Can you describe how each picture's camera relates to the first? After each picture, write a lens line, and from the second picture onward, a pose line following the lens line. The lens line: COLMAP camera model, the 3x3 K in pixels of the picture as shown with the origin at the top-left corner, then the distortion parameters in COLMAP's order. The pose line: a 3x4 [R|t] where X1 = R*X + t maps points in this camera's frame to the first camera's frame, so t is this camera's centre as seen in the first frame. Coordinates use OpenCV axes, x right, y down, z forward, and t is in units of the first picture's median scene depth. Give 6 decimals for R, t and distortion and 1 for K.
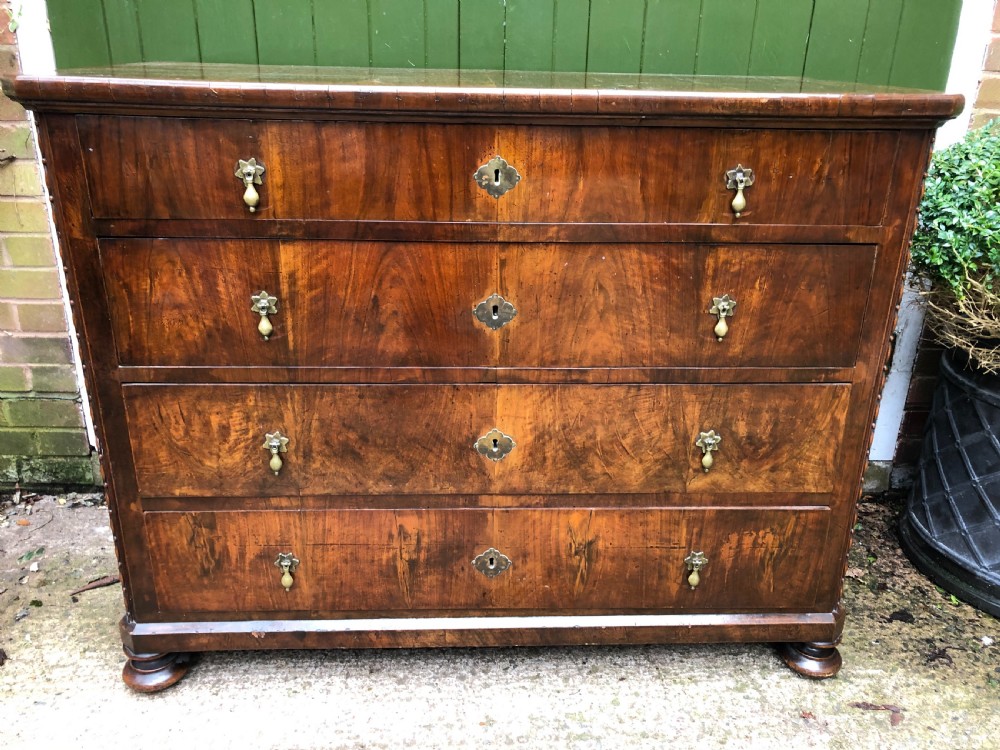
lens RADIAL K [[823.7, 0, 499.8], [0, 823.7, 373.8], [0, 0, 1]] dist [0.020955, -0.001954]
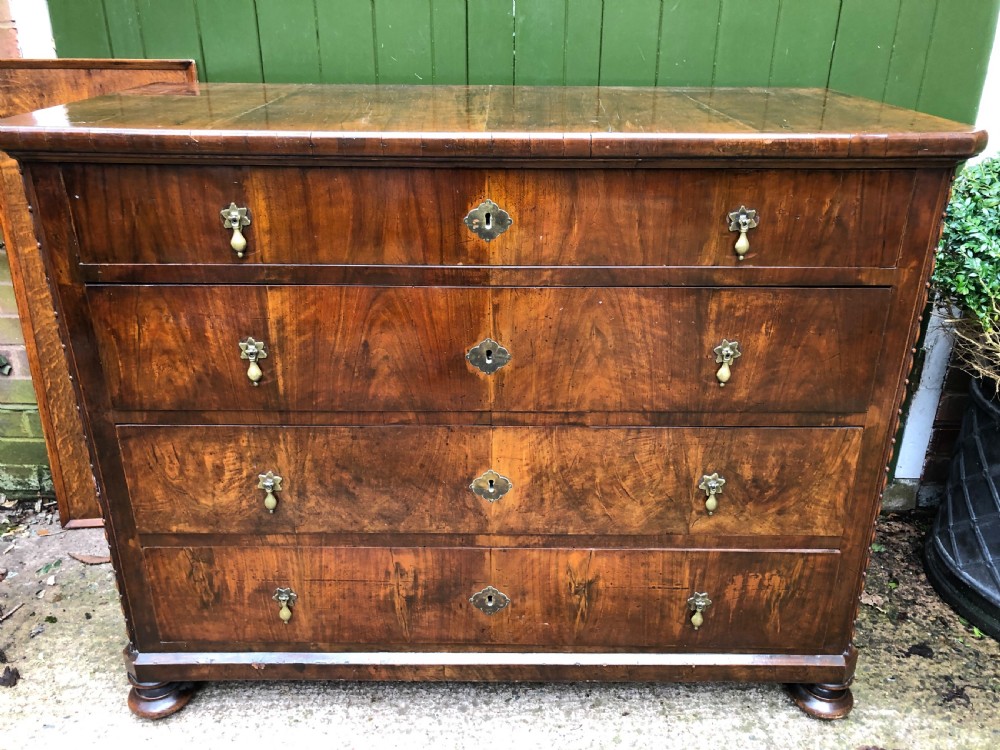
lens RADIAL K [[822.8, 0, 501.9], [0, 822.8, 371.1], [0, 0, 1]] dist [0.026201, -0.010203]
pose [[0.998856, 0.005445, -0.047517, 0.052015], [-0.003729, 0.999340, 0.036136, -0.085044], [0.047682, -0.035917, 0.998217, 0.027181]]
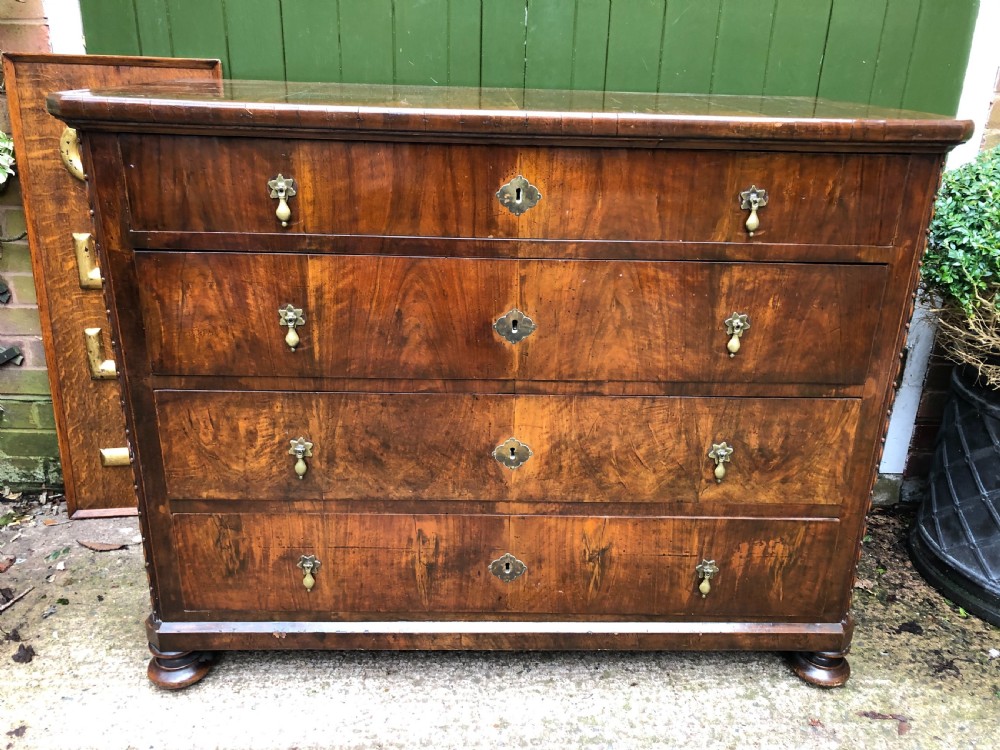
lens RADIAL K [[822.8, 0, 501.9], [0, 822.8, 371.1], [0, 0, 1]] dist [0.026201, -0.010203]
pose [[0.999850, 0.012512, -0.011996, -0.008165], [-0.012636, 0.999867, -0.010327, -0.005883], [0.011865, 0.010478, 0.999875, -0.029737]]
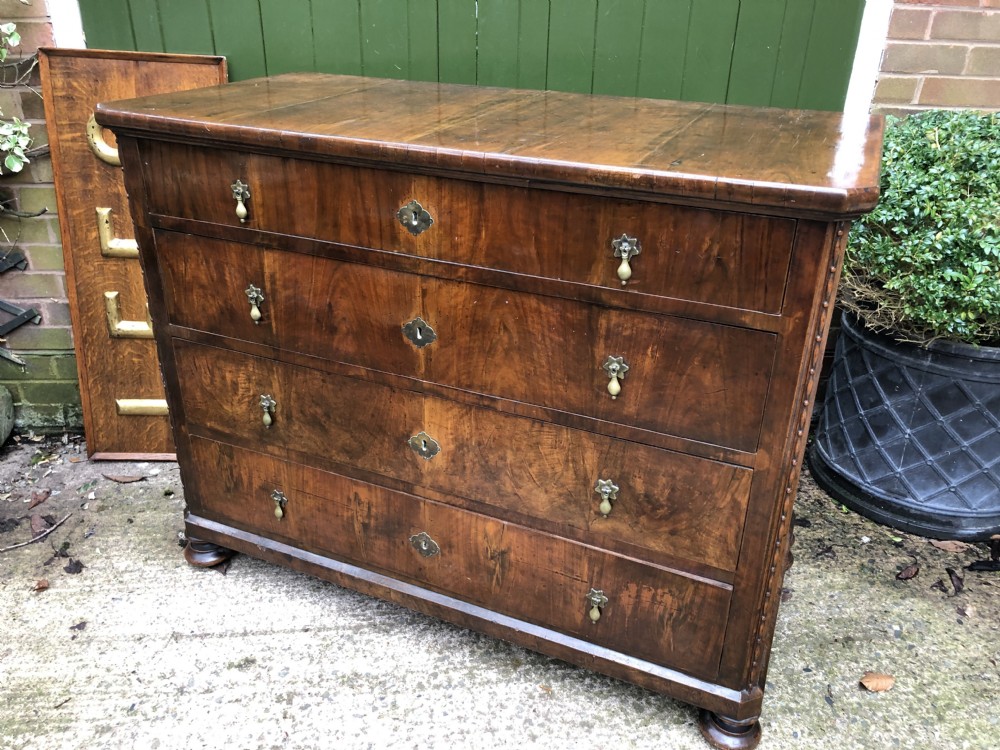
lens RADIAL K [[814.5, 0, 499.9], [0, 814.5, 368.5], [0, 0, 1]] dist [0.043249, -0.045676]
pose [[0.895098, 0.191896, -0.402462, 0.514076], [-0.164020, 0.981066, 0.102988, -0.149097], [0.414605, -0.026173, 0.909625, 0.024368]]
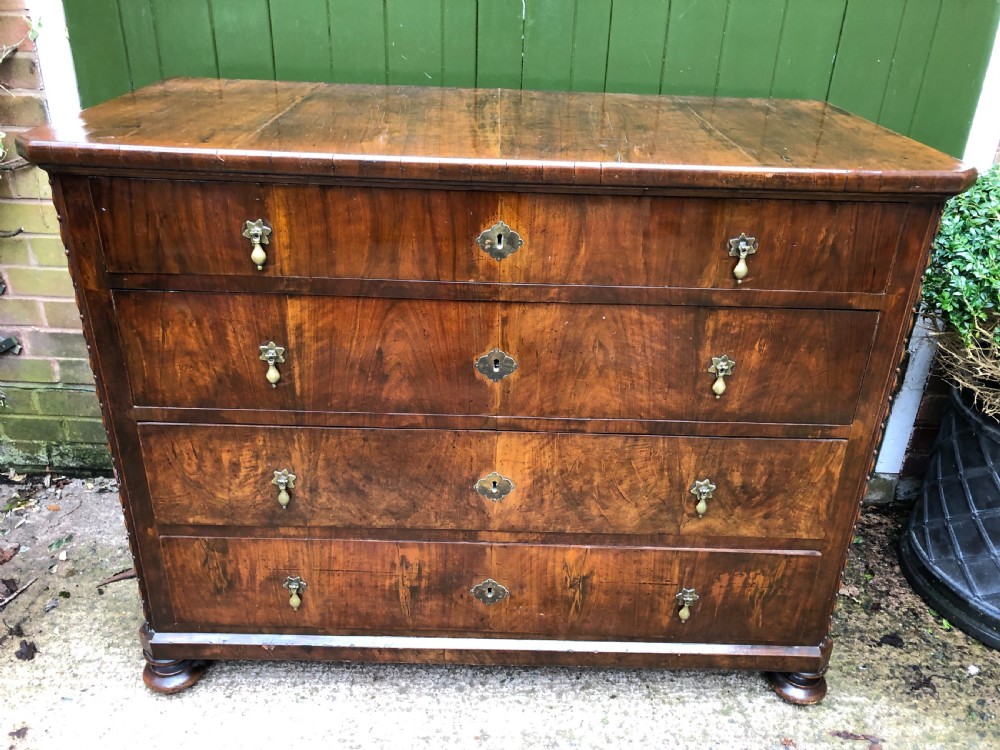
lens RADIAL K [[822.8, 0, 501.9], [0, 822.8, 371.1], [0, 0, 1]] dist [0.026201, -0.010203]
pose [[0.998989, 0.031008, -0.032557, 0.032352], [-0.028189, 0.996088, 0.083745, -0.143225], [0.035026, -0.082743, 0.995955, -0.015718]]
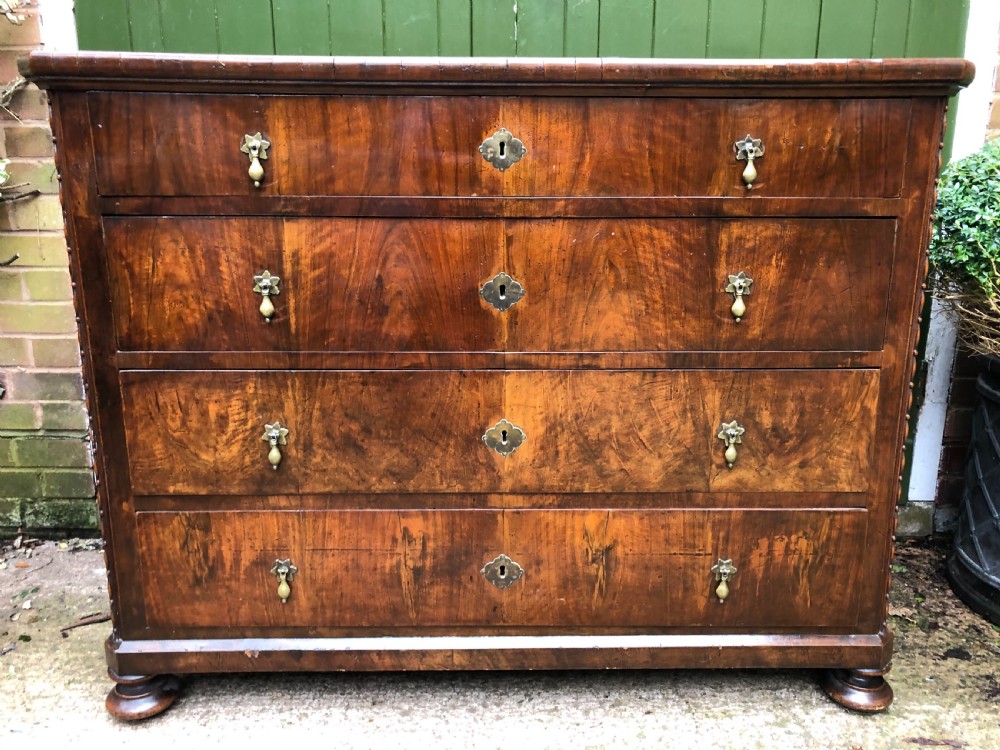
lens RADIAL K [[825.3, 0, 501.0], [0, 825.3, 371.9], [0, 0, 1]] dist [0.026373, -0.016618]
pose [[0.999473, -0.009443, -0.031063, 0.020407], [0.004901, 0.989689, -0.143148, 0.146680], [0.032095, 0.142920, 0.989214, 0.047037]]
